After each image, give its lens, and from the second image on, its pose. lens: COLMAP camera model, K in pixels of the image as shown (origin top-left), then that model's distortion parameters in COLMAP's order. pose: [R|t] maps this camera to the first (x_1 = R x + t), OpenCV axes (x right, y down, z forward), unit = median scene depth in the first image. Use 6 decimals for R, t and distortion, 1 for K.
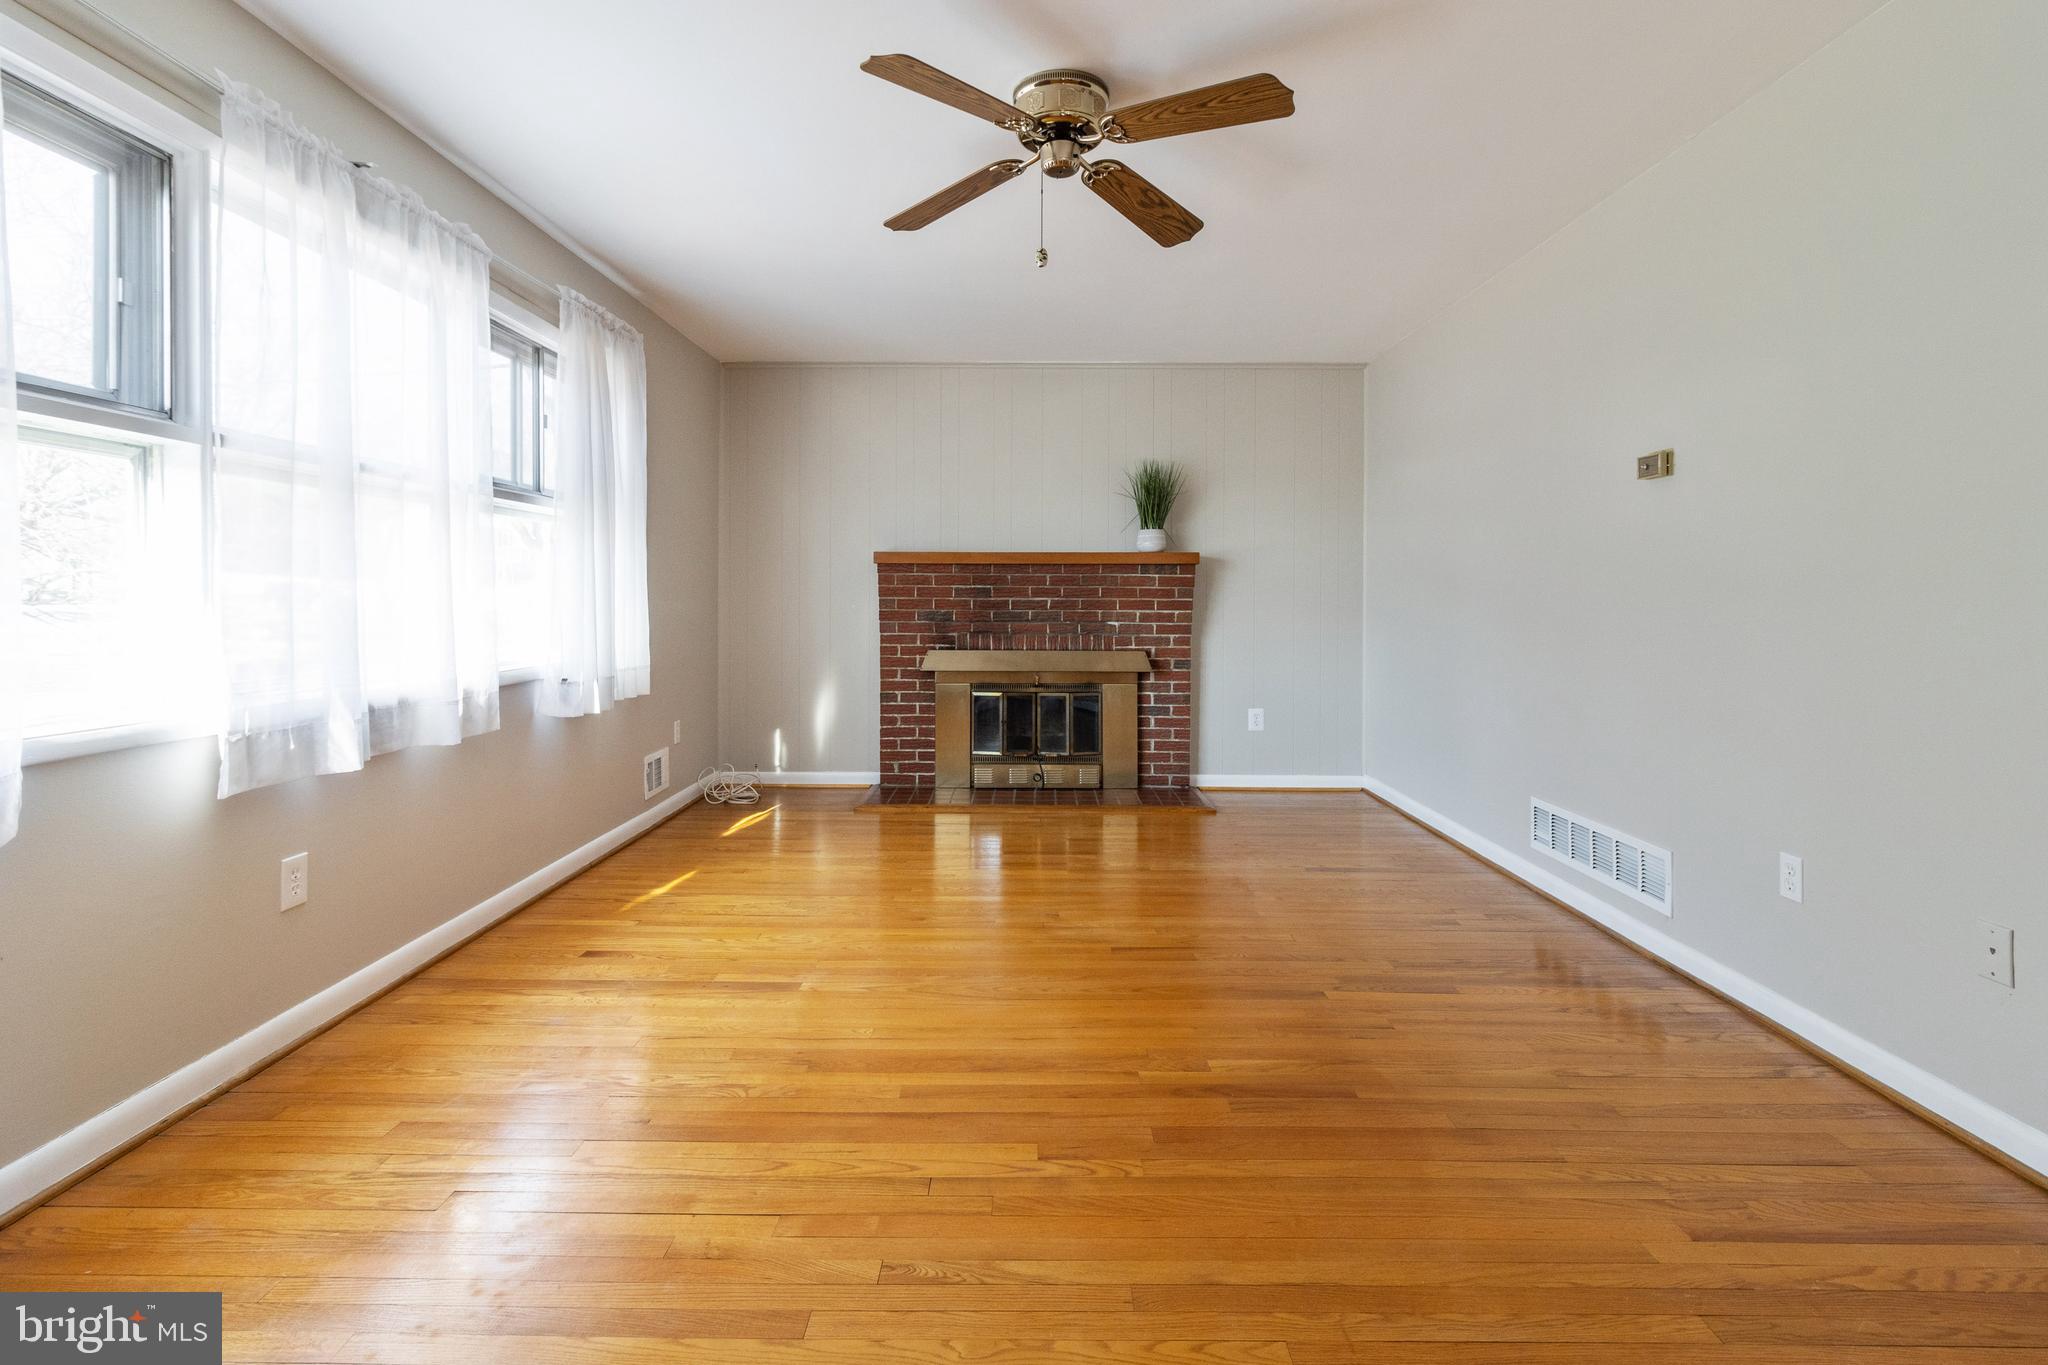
lens RADIAL K [[970.6, 0, 1021.3], [0, 970.6, 599.0], [0, 0, 1]] dist [-0.000668, 0.001009]
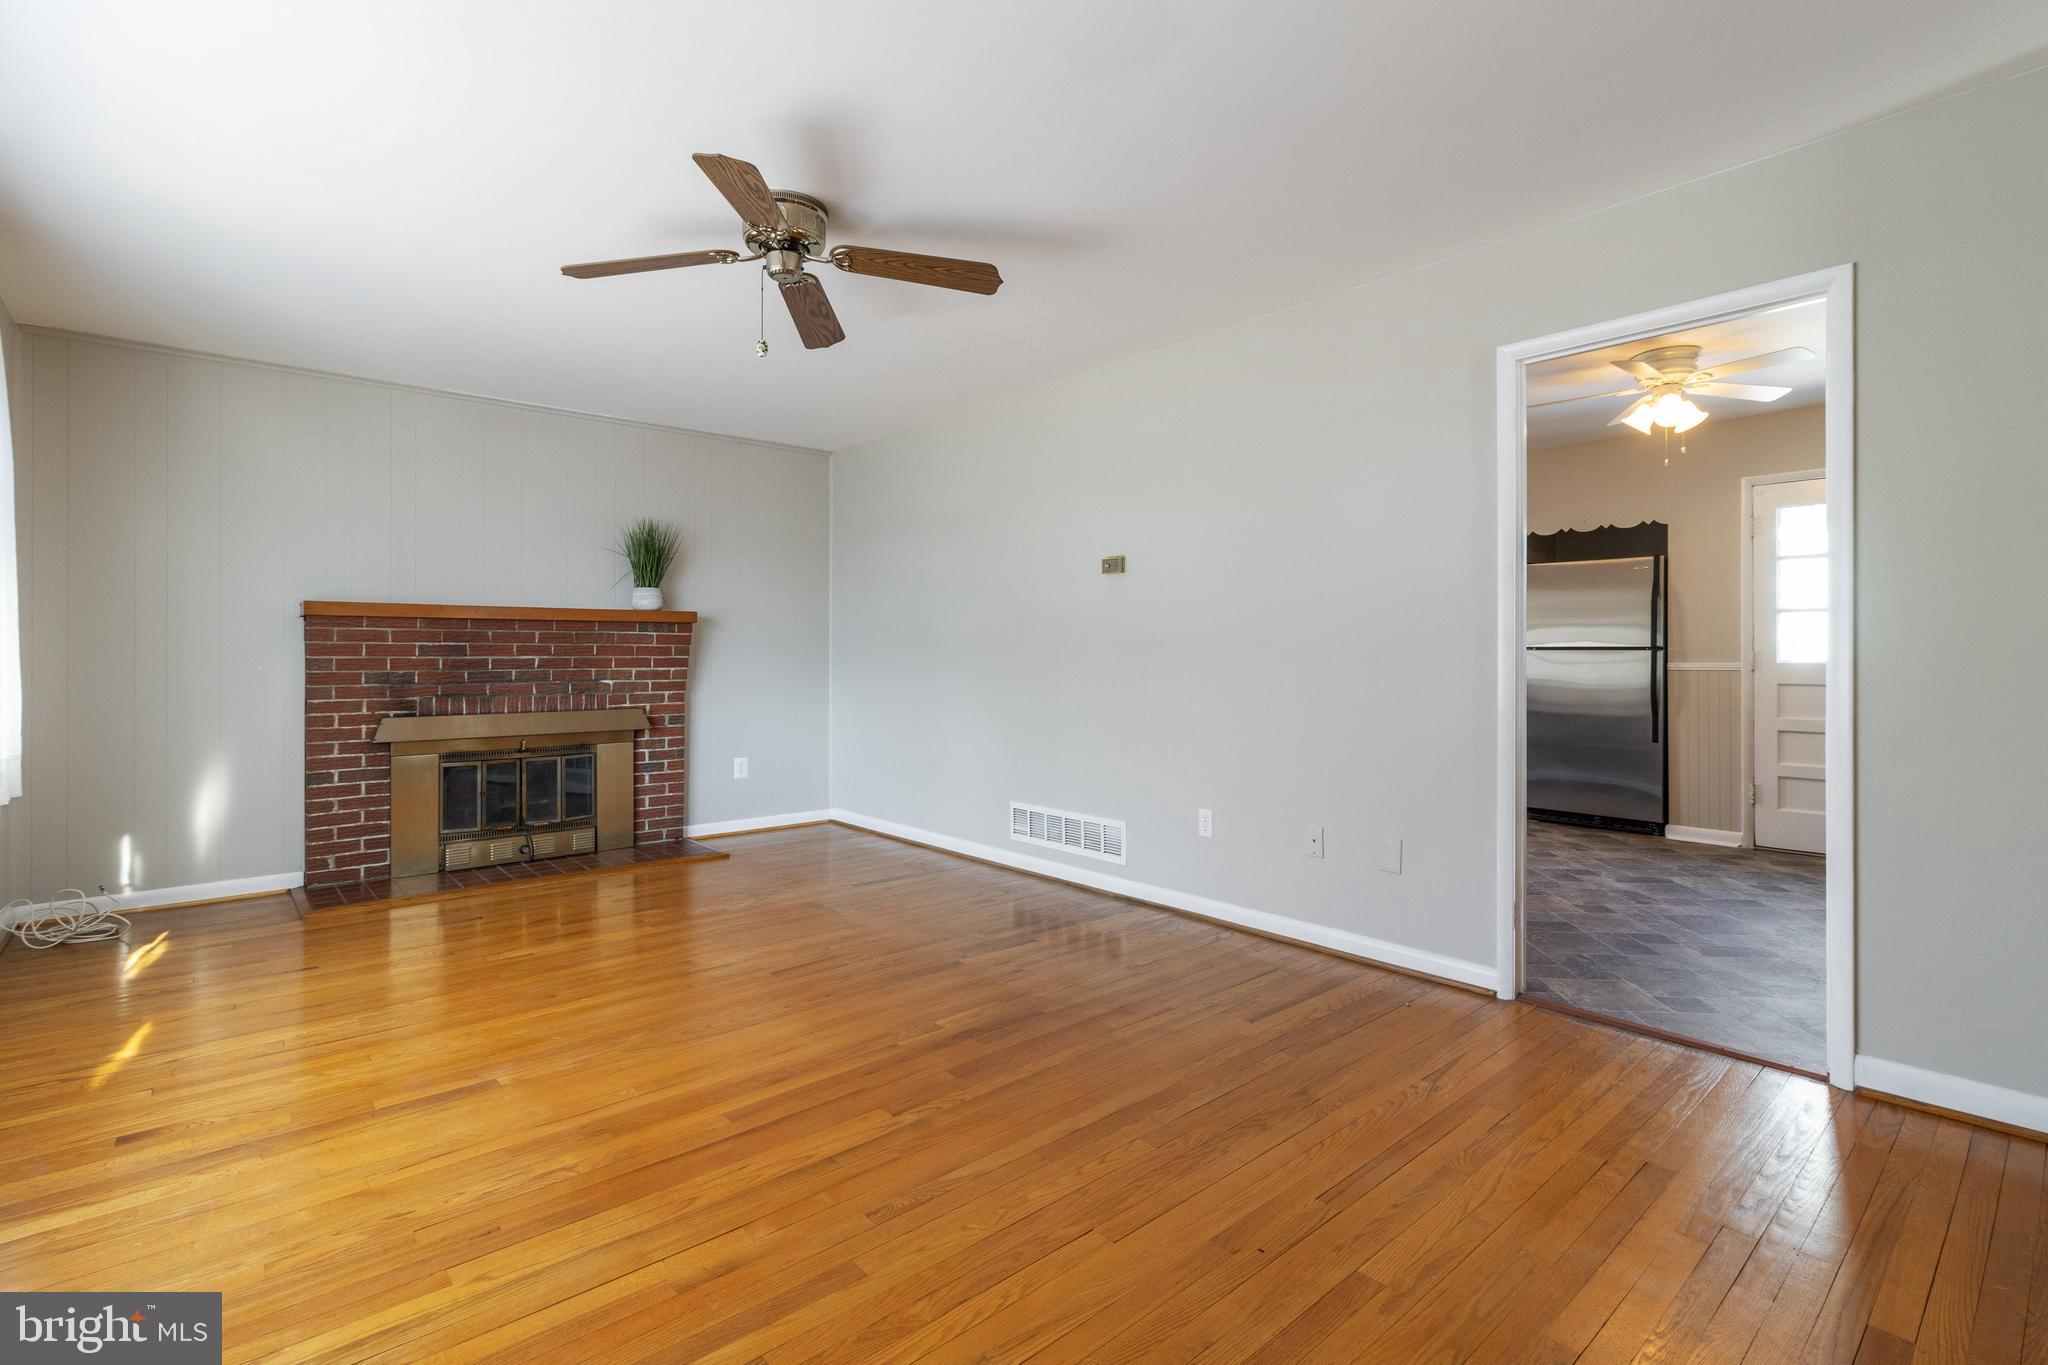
lens RADIAL K [[970.6, 0, 1017.1], [0, 970.6, 649.0], [0, 0, 1]] dist [-0.000668, 0.001009]
pose [[0.742936, -0.000808, 0.669362, -0.452175], [0.004595, 0.999982, -0.003894, -0.003722], [-0.669347, 0.005969, 0.742926, -0.010796]]
